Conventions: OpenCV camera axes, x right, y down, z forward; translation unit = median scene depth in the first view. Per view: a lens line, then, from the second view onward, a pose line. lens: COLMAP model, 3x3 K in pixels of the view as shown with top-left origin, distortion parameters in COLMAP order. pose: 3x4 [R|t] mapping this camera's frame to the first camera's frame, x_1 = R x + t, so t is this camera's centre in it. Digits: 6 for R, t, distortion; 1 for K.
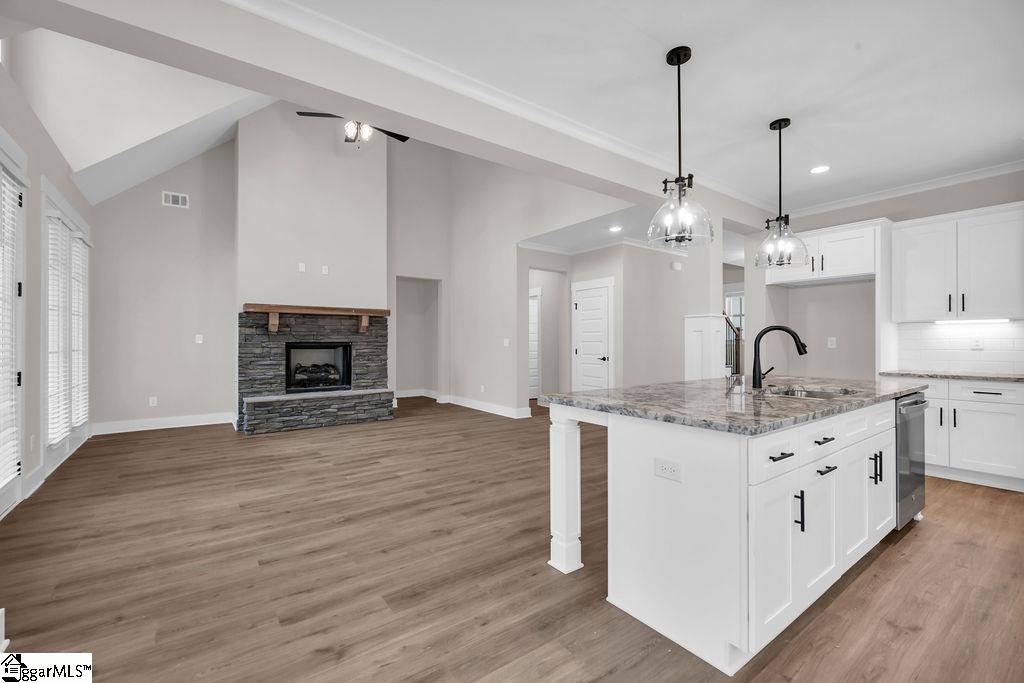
lens RADIAL K [[433.2, 0, 509.2], [0, 433.2, 335.5], [0, 0, 1]] dist [-0.000468, -0.000107]
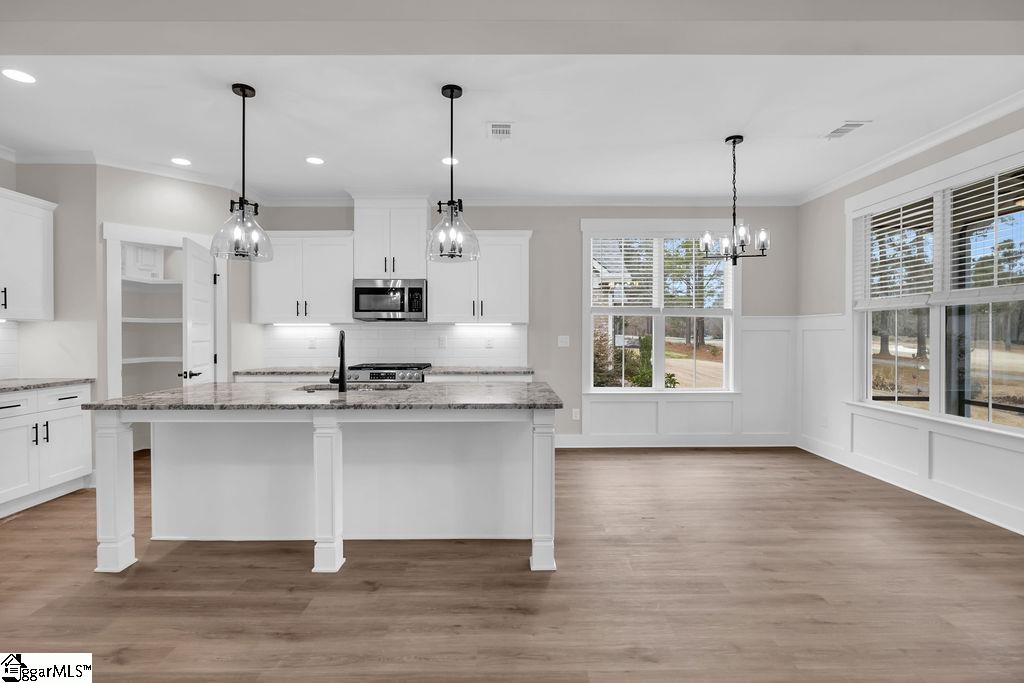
lens RADIAL K [[480.4, 0, 509.7], [0, 480.4, 337.2], [0, 0, 1]] dist [-0.000566, -0.000239]
pose [[-0.807070, -0.000384, 0.590456, -0.301268], [-0.006223, 0.999950, -0.007857, 0.000248], [-0.590423, -0.010015, -0.807032, 1.235573]]
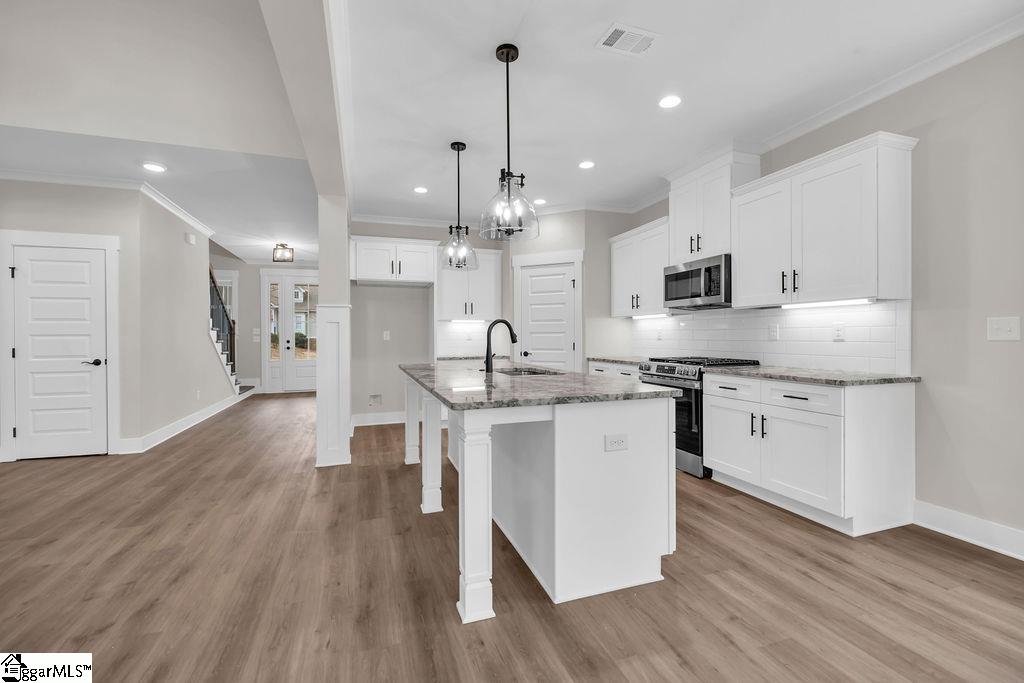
lens RADIAL K [[433.2, 0, 509.2], [0, 433.2, 335.5], [0, 0, 1]] dist [-0.000468, -0.000107]
pose [[0.301569, 0.000515, 0.953444, -0.381703], [-0.009277, 0.999954, 0.002394, 0.014020], [-0.953399, -0.009567, 0.301560, 0.443106]]
